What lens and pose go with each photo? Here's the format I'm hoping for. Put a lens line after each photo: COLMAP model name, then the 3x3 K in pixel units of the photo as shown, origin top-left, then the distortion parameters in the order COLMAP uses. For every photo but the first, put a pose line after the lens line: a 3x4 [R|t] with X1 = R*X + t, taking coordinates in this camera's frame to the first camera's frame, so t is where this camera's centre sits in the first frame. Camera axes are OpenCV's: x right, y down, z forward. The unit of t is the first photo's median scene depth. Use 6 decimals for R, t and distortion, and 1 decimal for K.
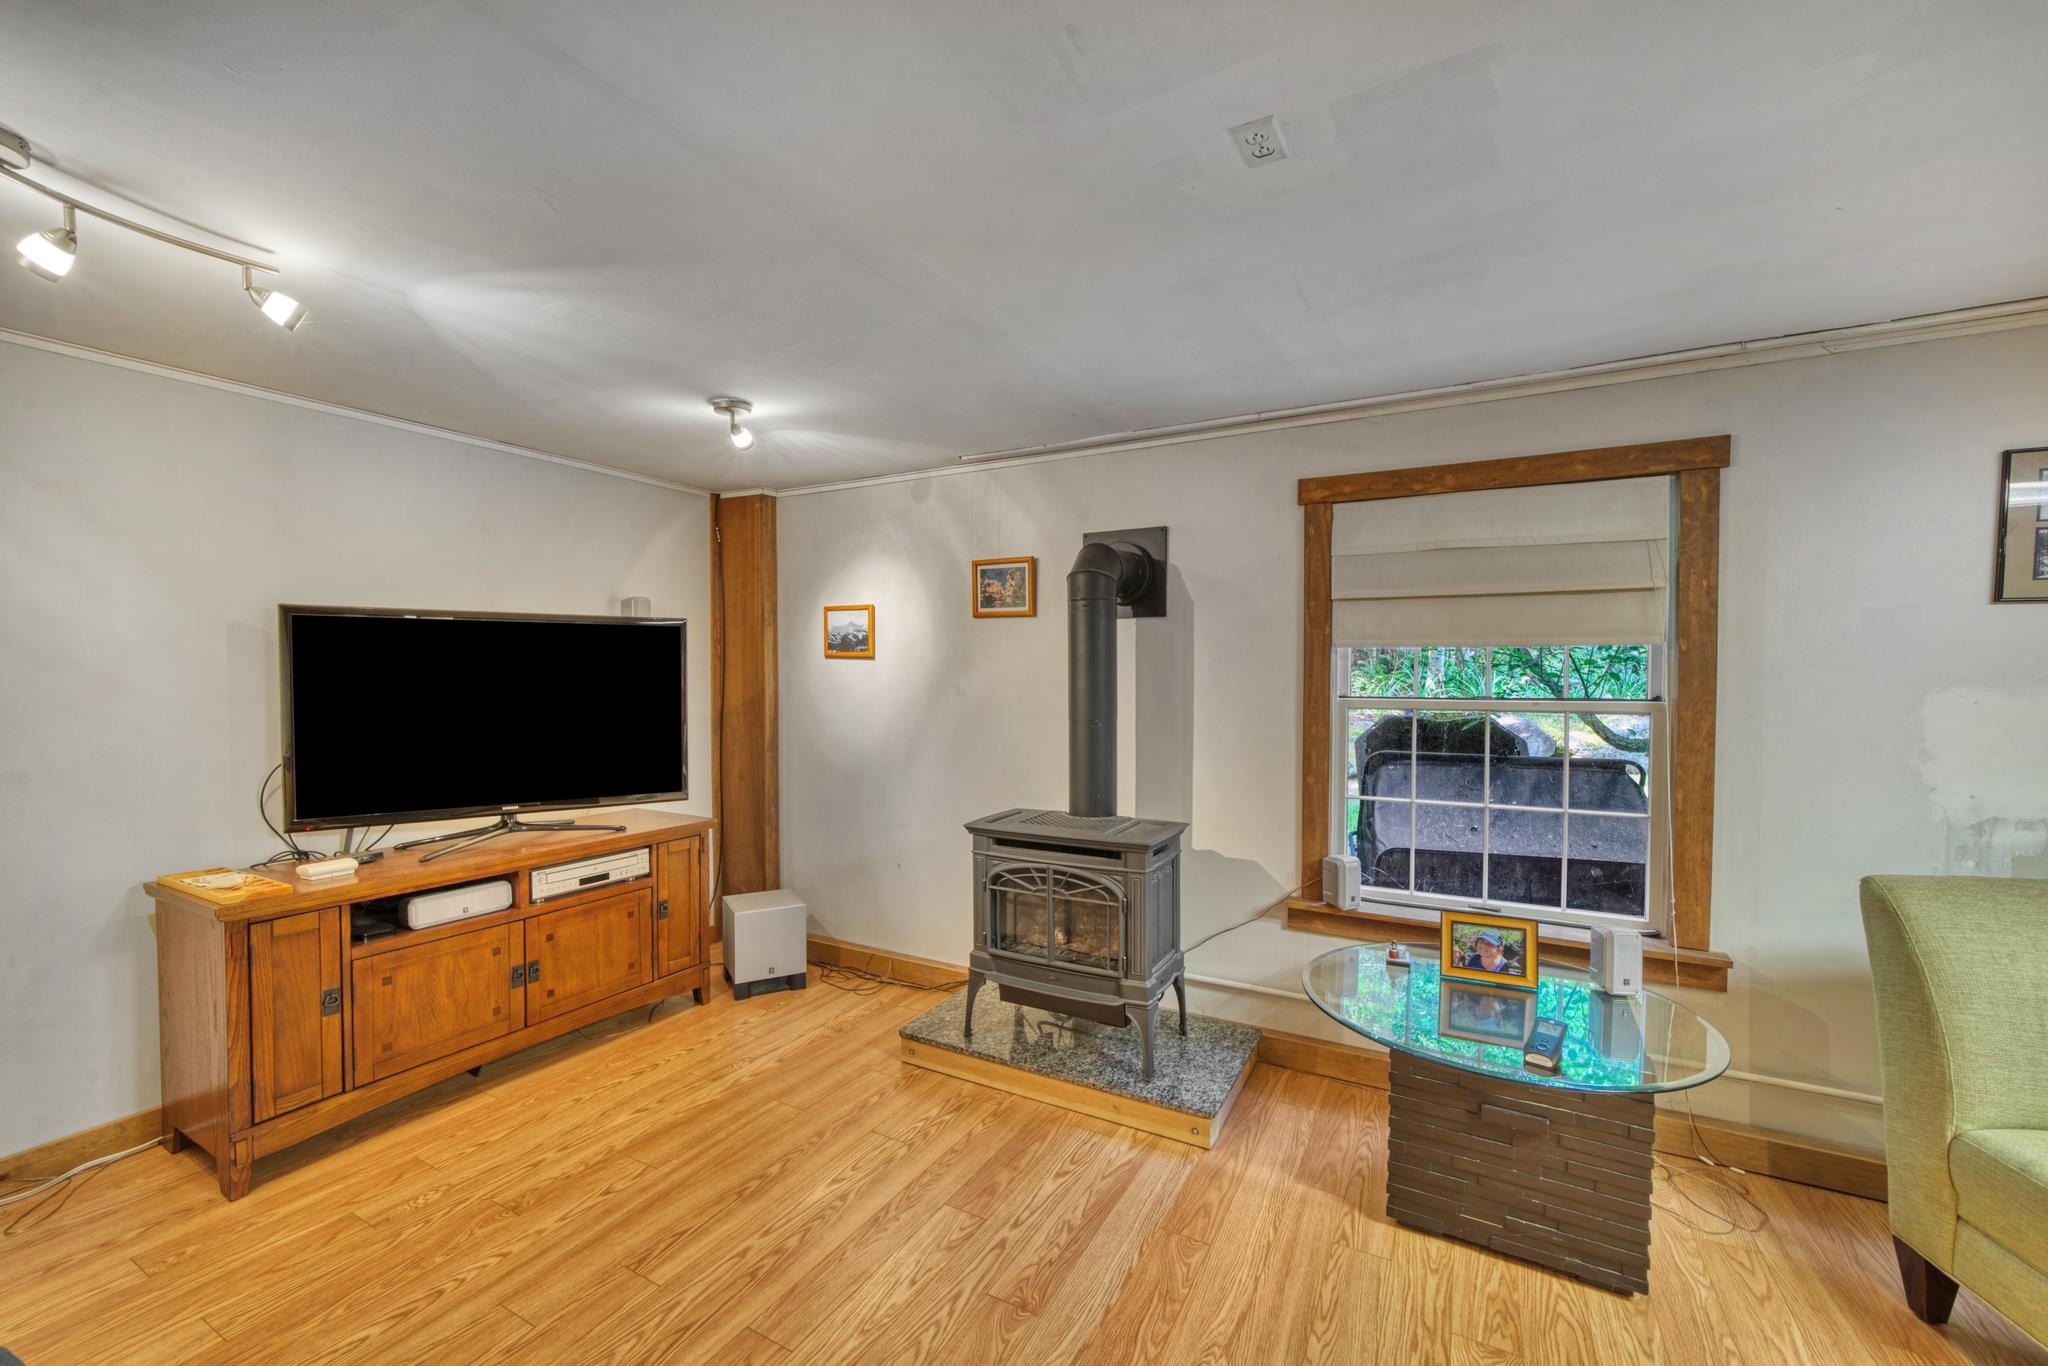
lens RADIAL K [[829.6, 0, 1015.7], [0, 829.6, 703.2], [0, 0, 1]] dist [0.000504, -0.000140]
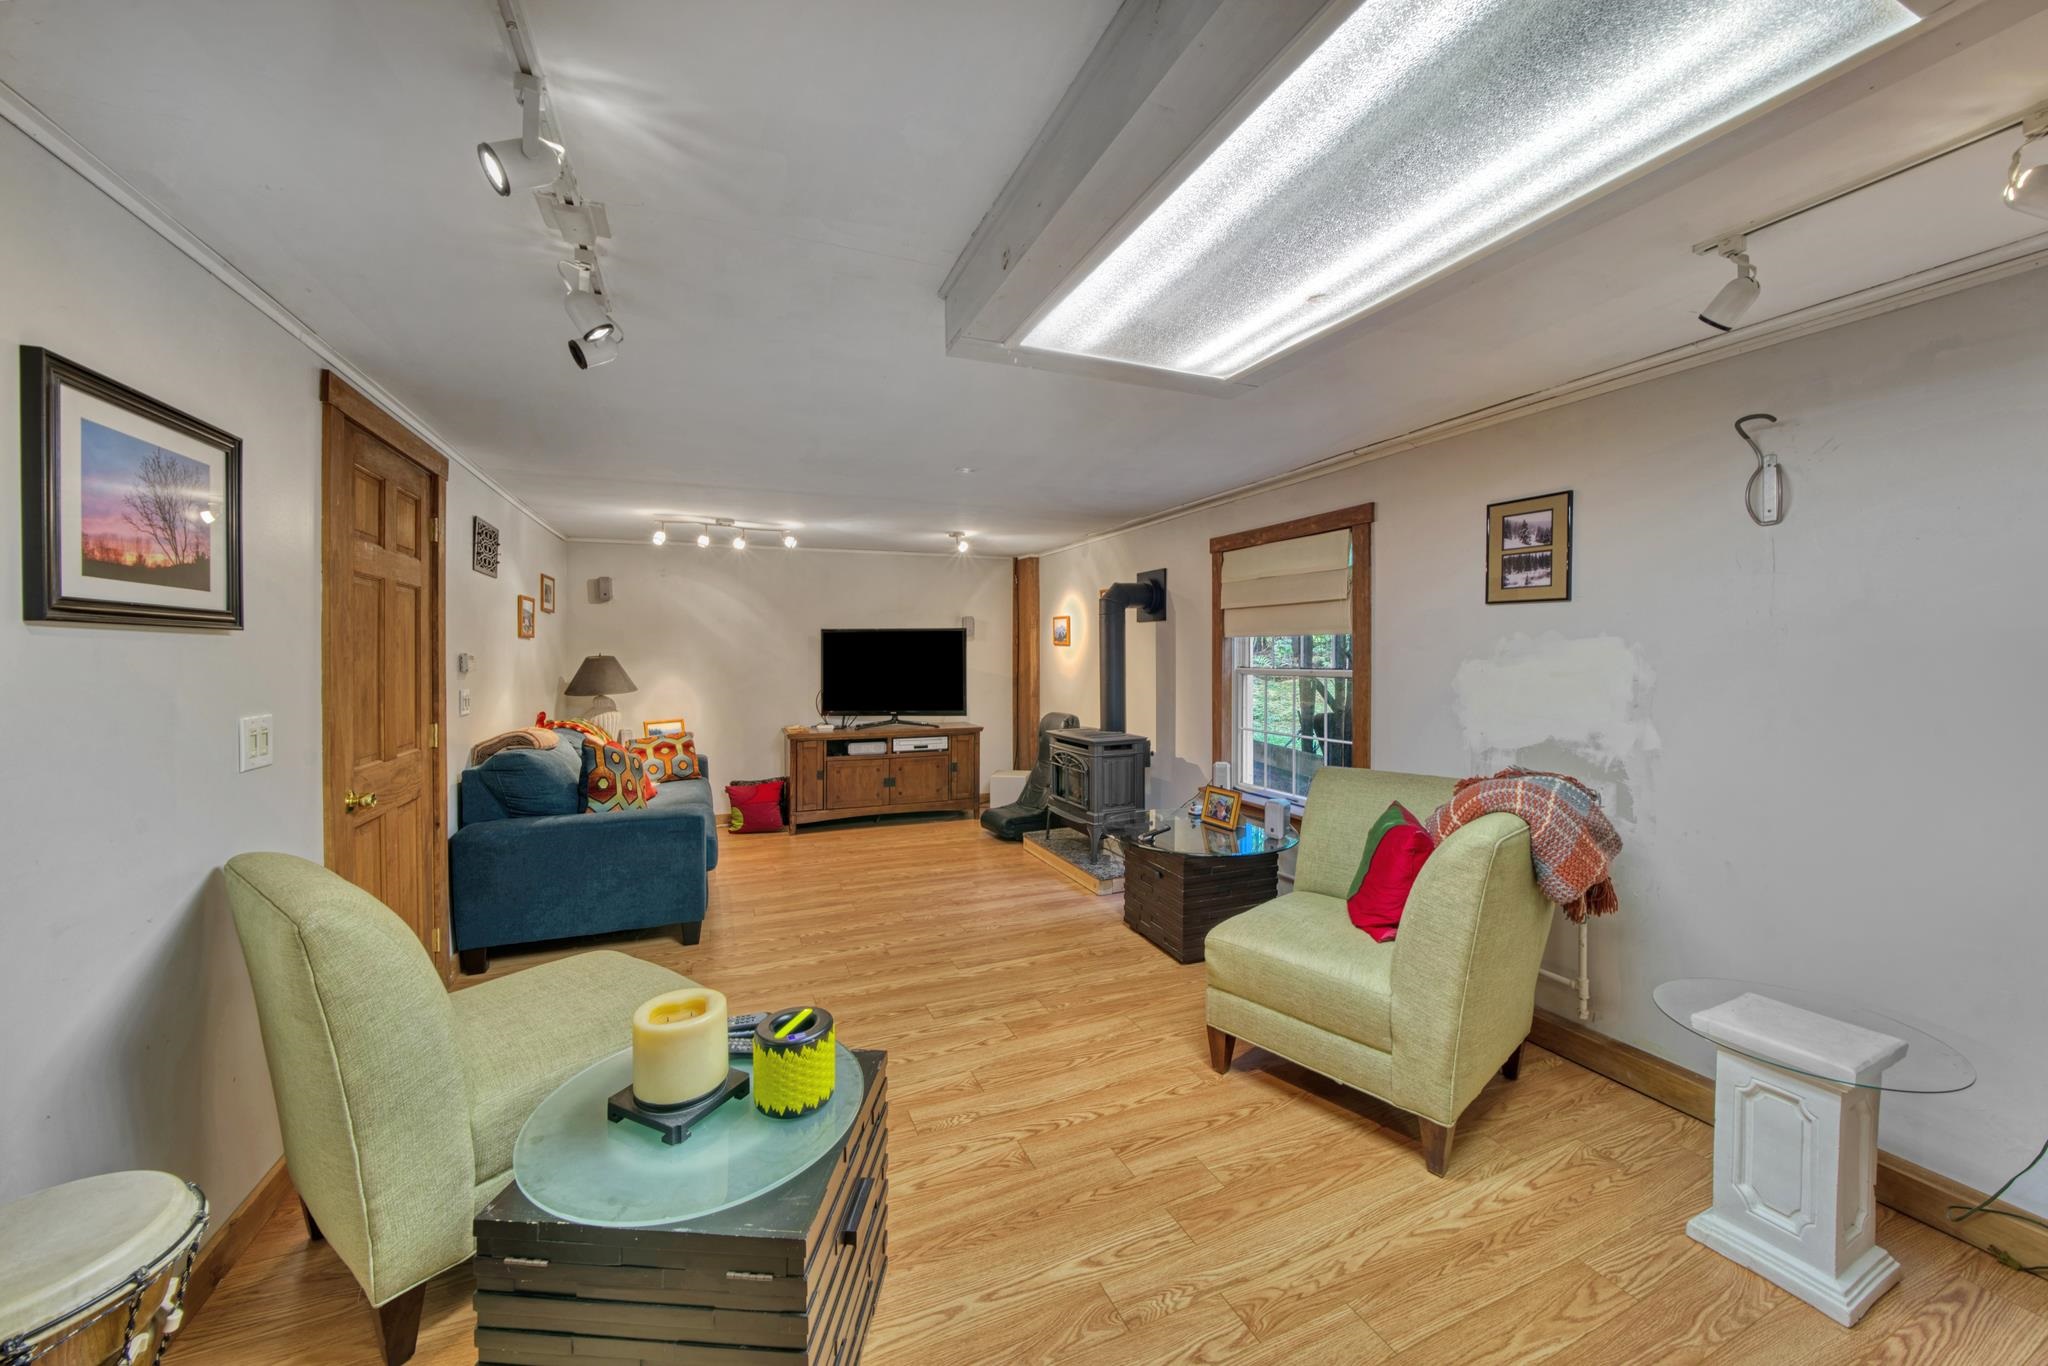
lens RADIAL K [[726.3, 0, 1020.4], [0, 726.3, 677.5], [0, 0, 1]] dist [-0.020673, 0.000082]
pose [[0.792170, 0.017065, -0.610061, 0.993014], [-0.020761, 0.999784, 0.001007, 0.021142], [0.609947, 0.011868, 0.792353, -0.424402]]
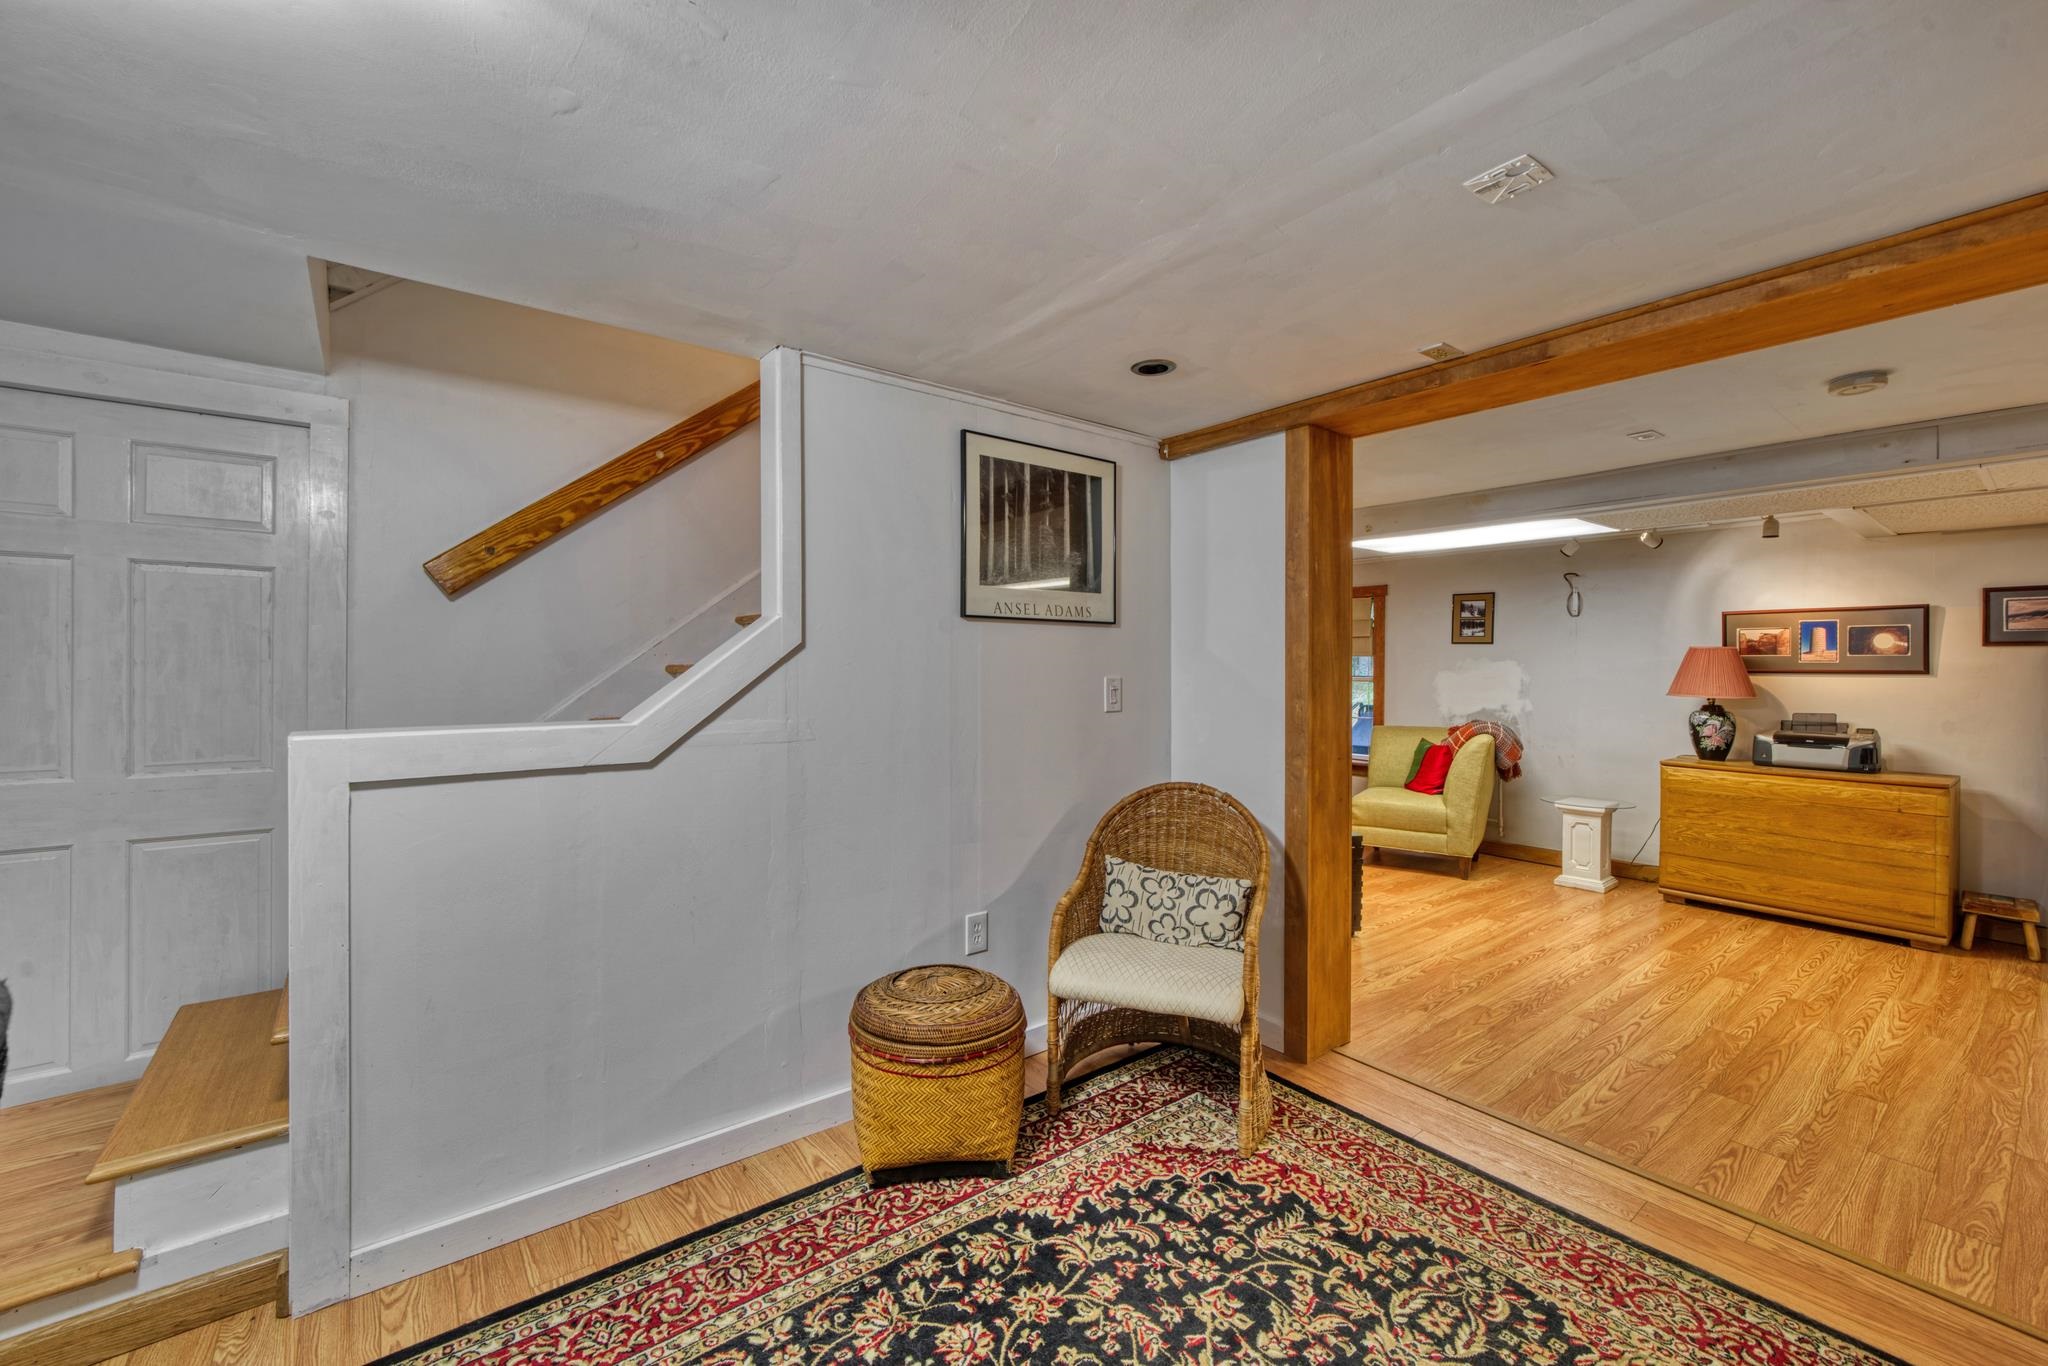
lens RADIAL K [[829.6, 0, 1015.7], [0, 829.6, 703.2], [0, 0, 1]] dist [0.000504, -0.000140]
pose [[0.920851, 0.018687, -0.389467, 0.679786], [-0.015033, 0.999810, 0.012428, 0.062449], [0.389625, -0.005590, 0.920956, -1.841595]]
